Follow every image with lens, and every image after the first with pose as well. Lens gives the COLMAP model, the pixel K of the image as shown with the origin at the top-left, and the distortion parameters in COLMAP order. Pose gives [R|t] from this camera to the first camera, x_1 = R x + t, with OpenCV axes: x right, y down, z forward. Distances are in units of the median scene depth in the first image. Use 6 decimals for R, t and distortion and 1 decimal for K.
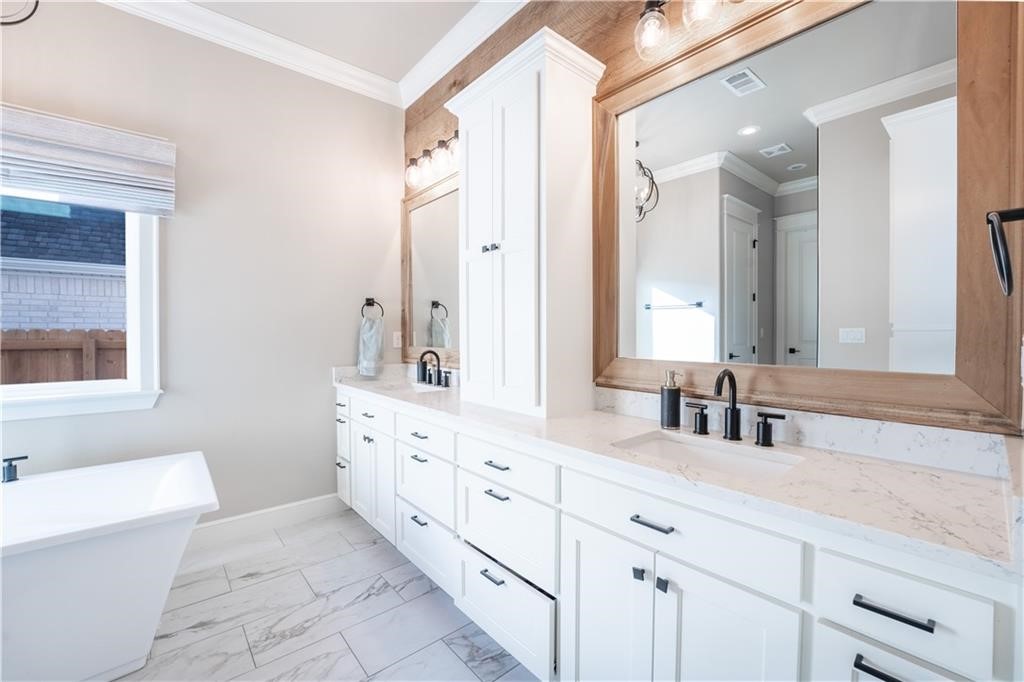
lens RADIAL K [[417.9, 0, 512.9], [0, 417.9, 339.2], [0, 0, 1]] dist [-0.023368, 0.000657]
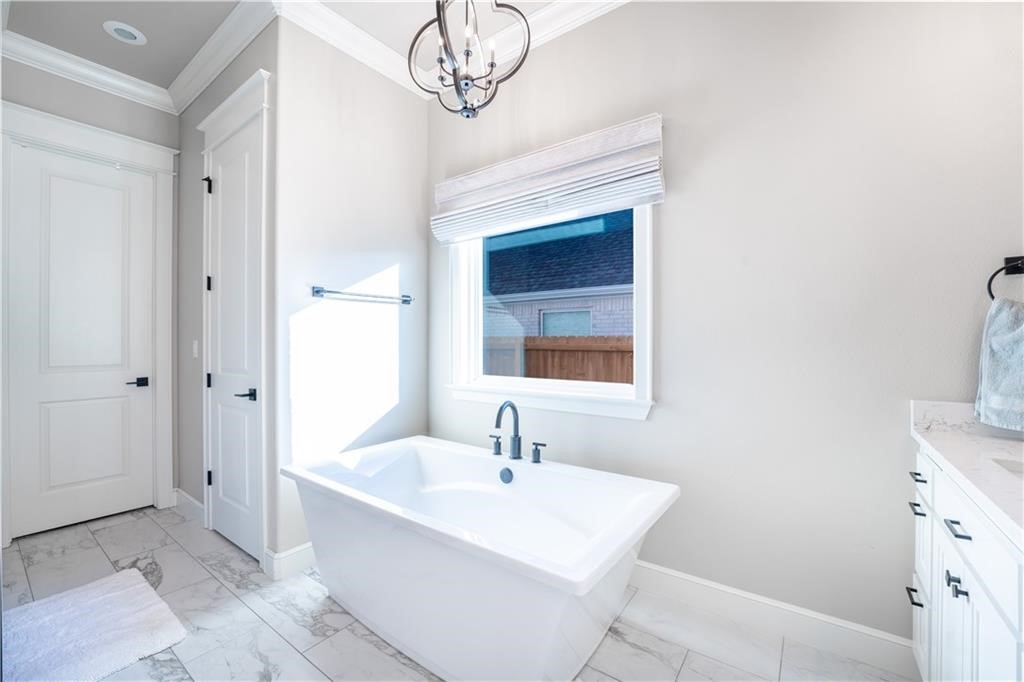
lens RADIAL K [[417.9, 0, 512.9], [0, 417.9, 339.2], [0, 0, 1]] dist [-0.023368, 0.000657]
pose [[0.226622, -0.000409, -0.973983, -0.057553], [-0.010411, 0.999942, -0.002842, -0.003074], [0.973927, 0.010785, 0.226605, 0.507156]]
